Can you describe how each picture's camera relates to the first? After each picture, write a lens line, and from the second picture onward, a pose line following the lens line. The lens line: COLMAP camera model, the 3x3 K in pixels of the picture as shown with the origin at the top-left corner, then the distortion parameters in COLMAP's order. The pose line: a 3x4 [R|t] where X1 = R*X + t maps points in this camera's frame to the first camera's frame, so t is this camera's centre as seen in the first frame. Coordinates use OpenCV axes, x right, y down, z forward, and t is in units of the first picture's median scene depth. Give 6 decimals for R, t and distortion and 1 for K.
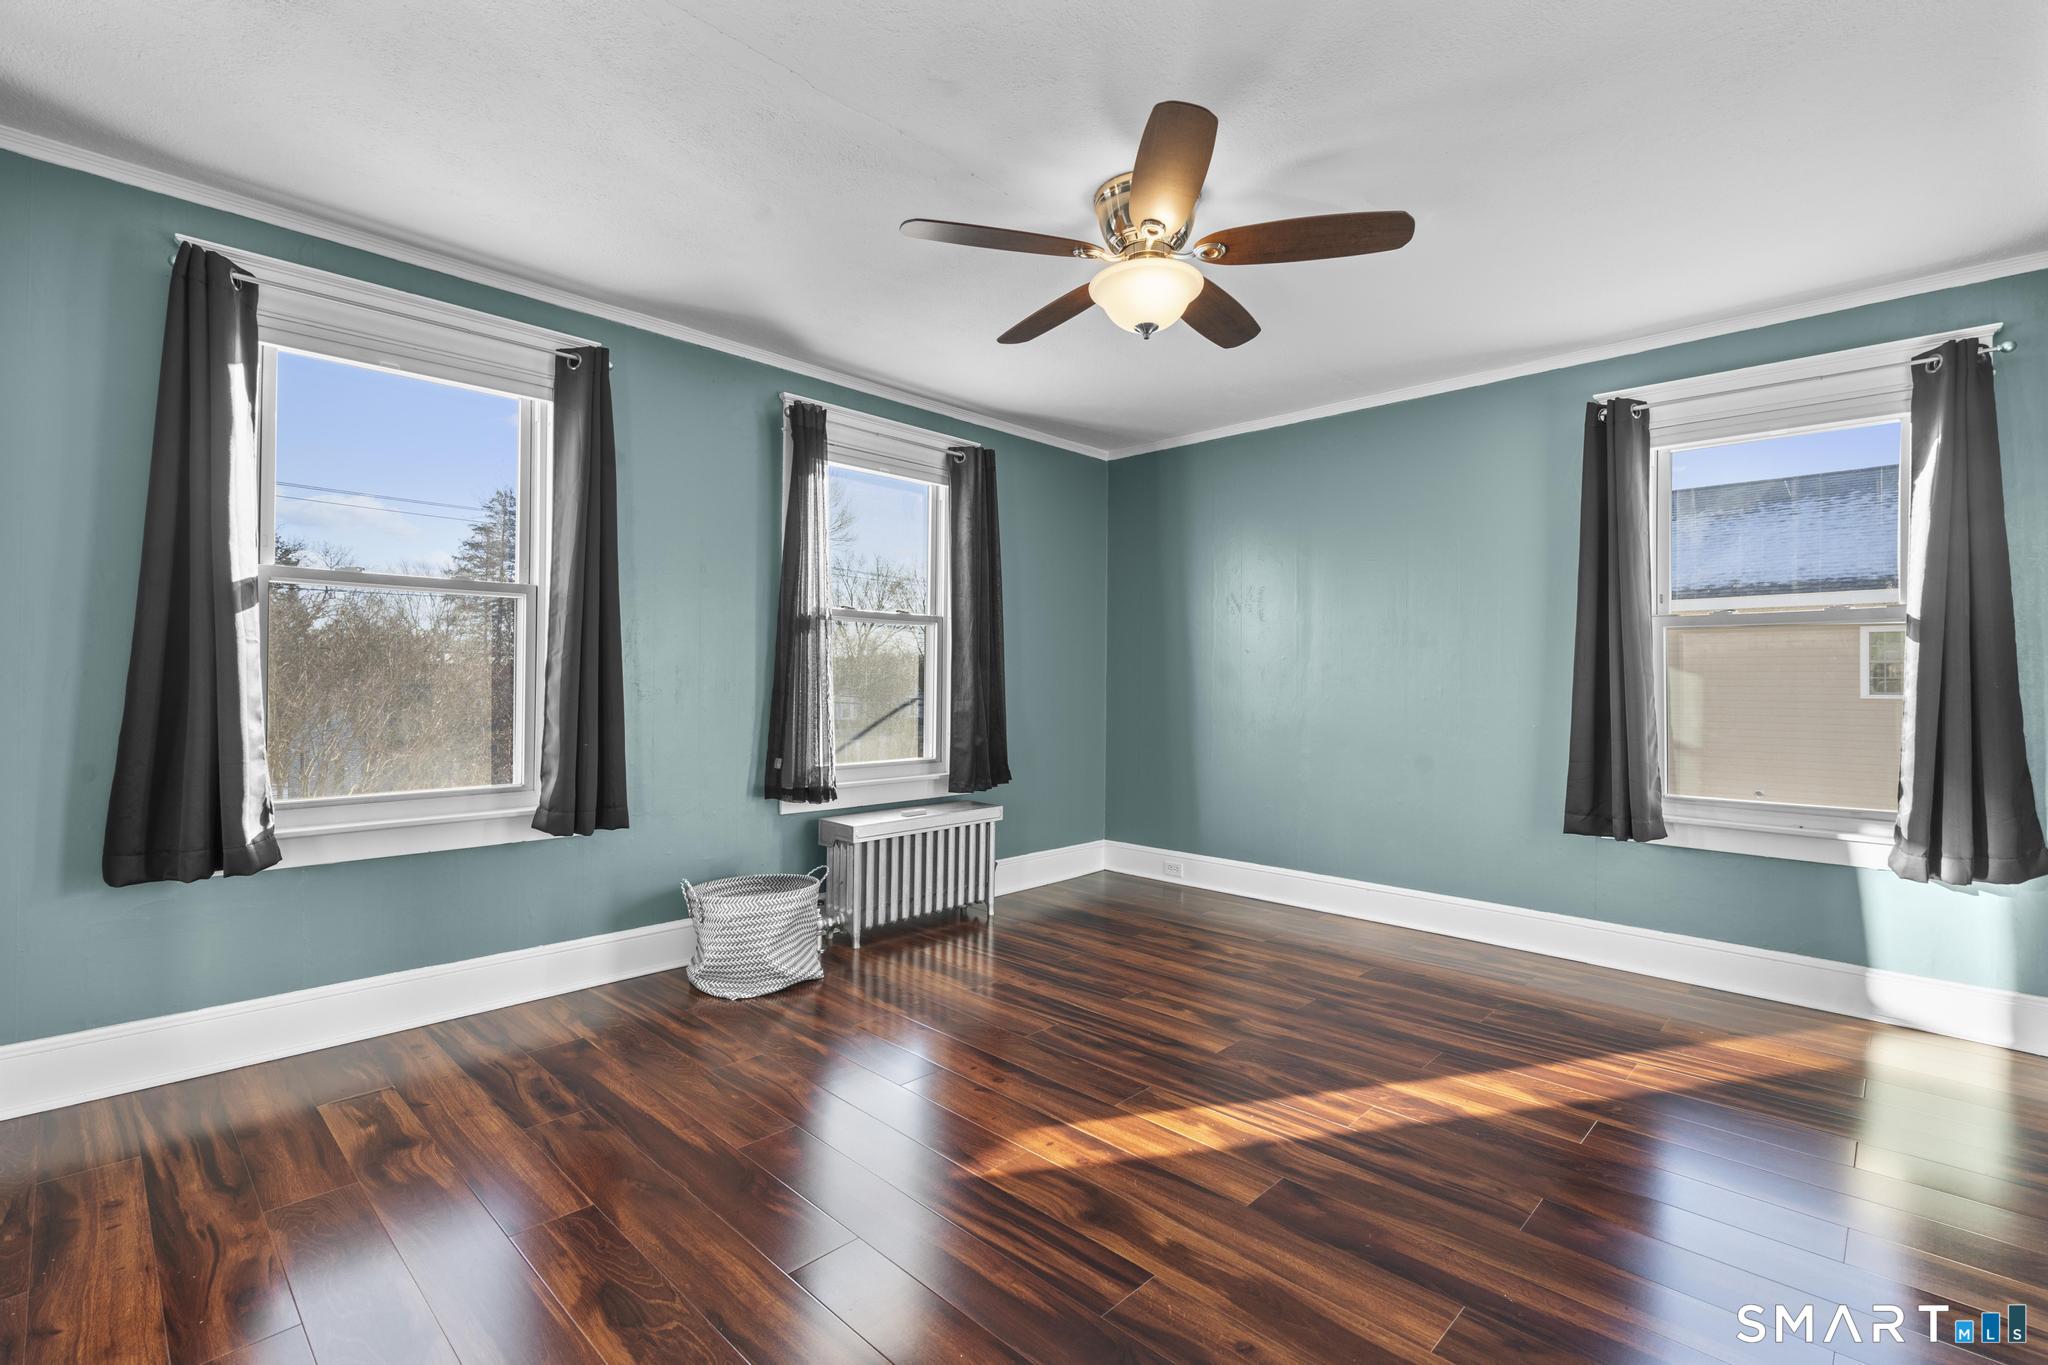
lens RADIAL K [[966.7, 0, 1013.8], [0, 966.7, 672.2], [0, 0, 1]] dist [-0.000076, 0.007277]
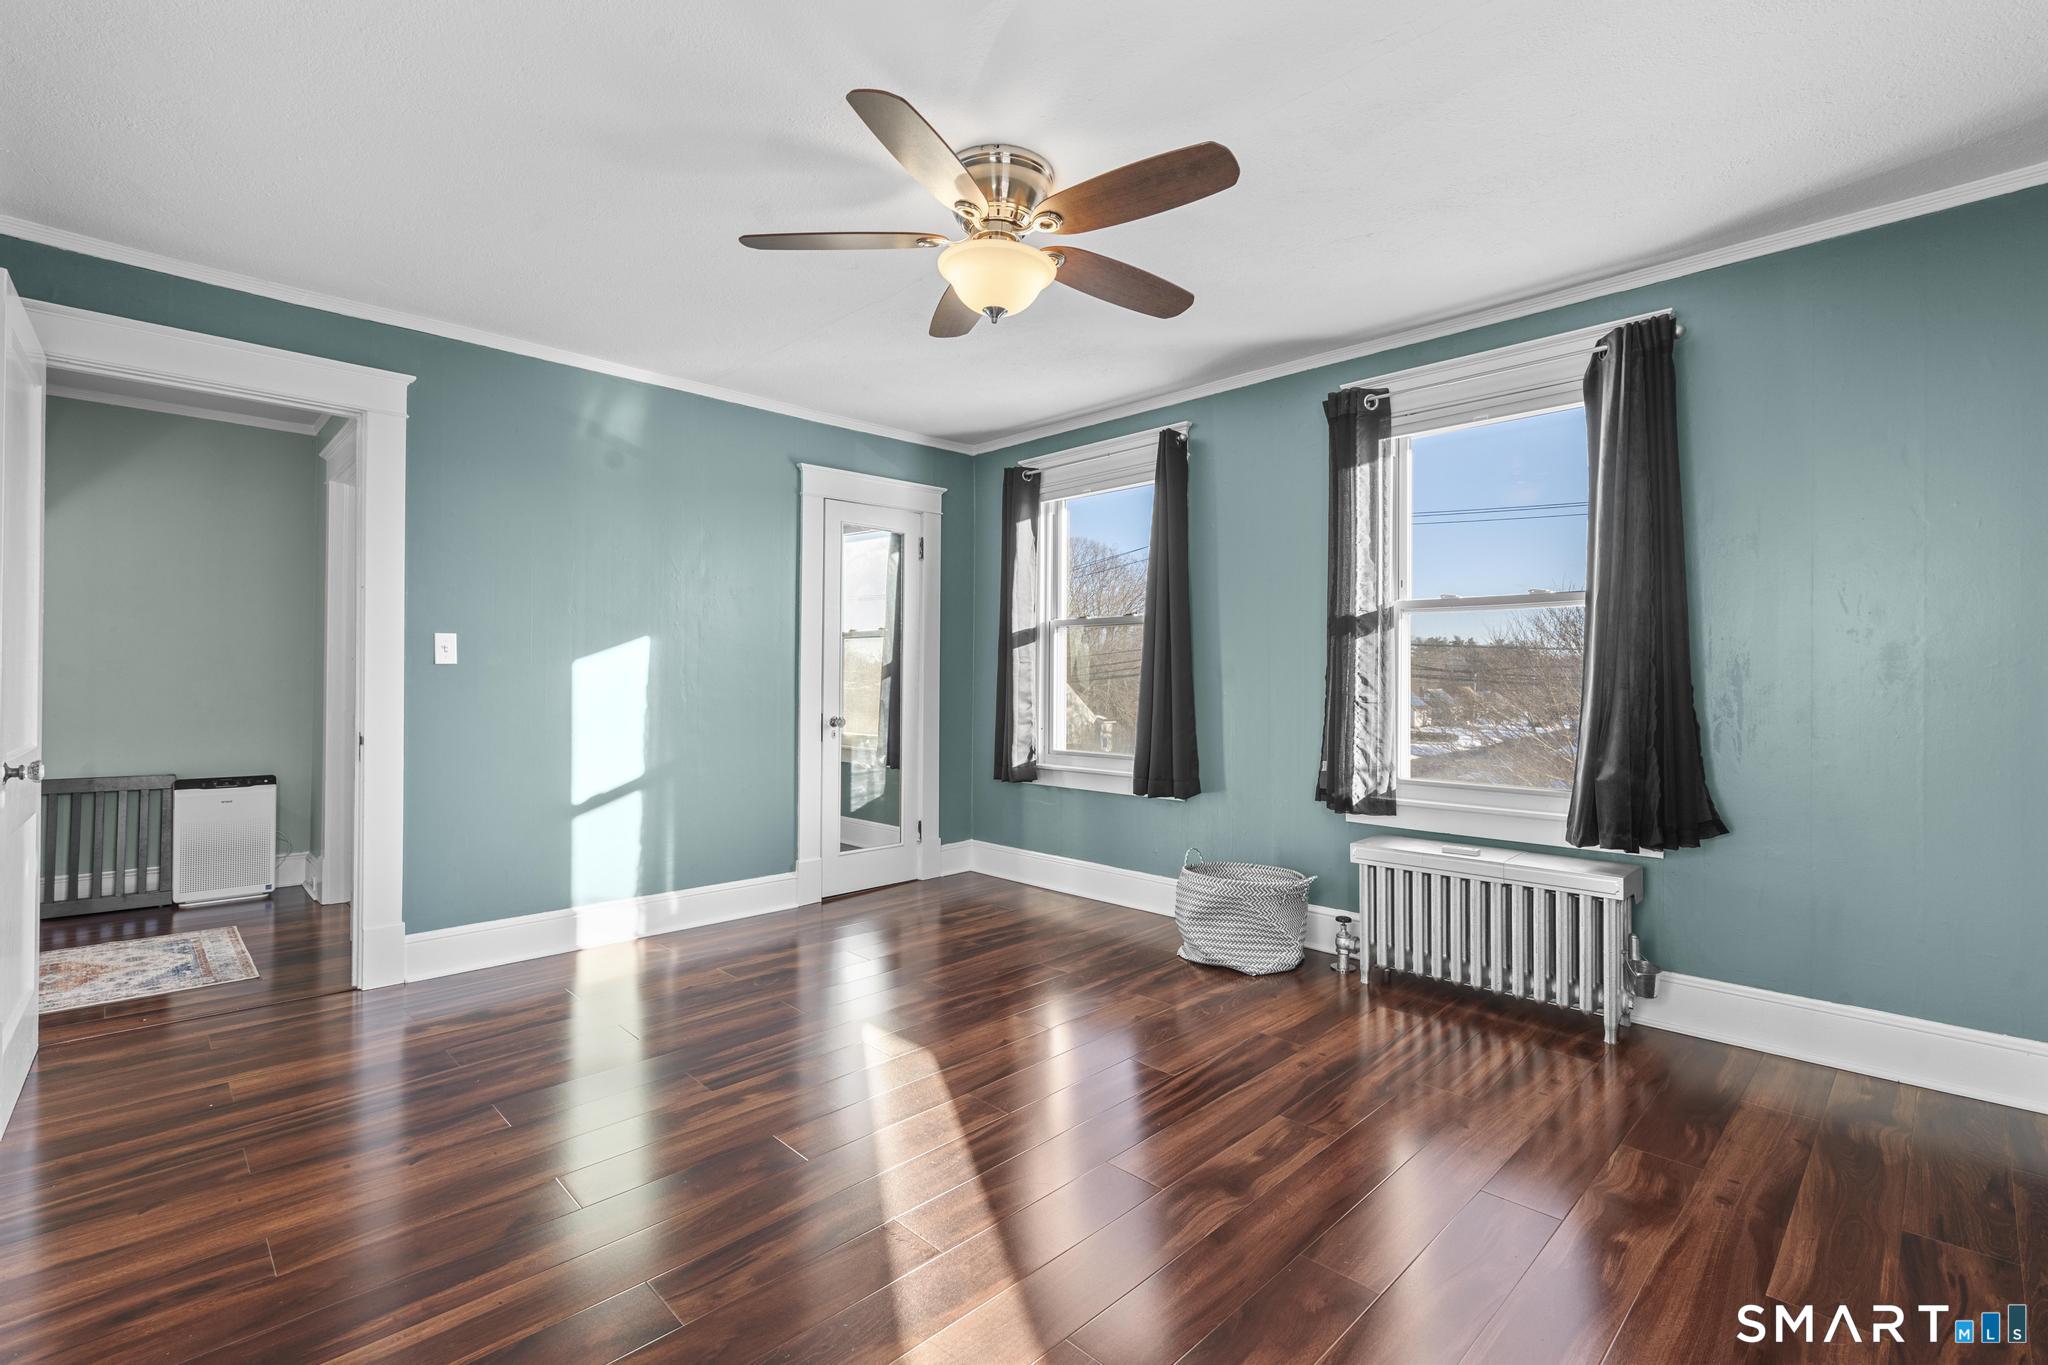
lens RADIAL K [[926.5, 0, 1024.0], [0, 926.5, 682.5], [0, 0, 1]] dist [-0.068747, 0.029029]
pose [[-0.036292, -0.000082, -0.999341, 0.700307], [0.000493, 1.000000, -0.000100, 0.005351], [0.999341, -0.000496, -0.036292, 0.713345]]
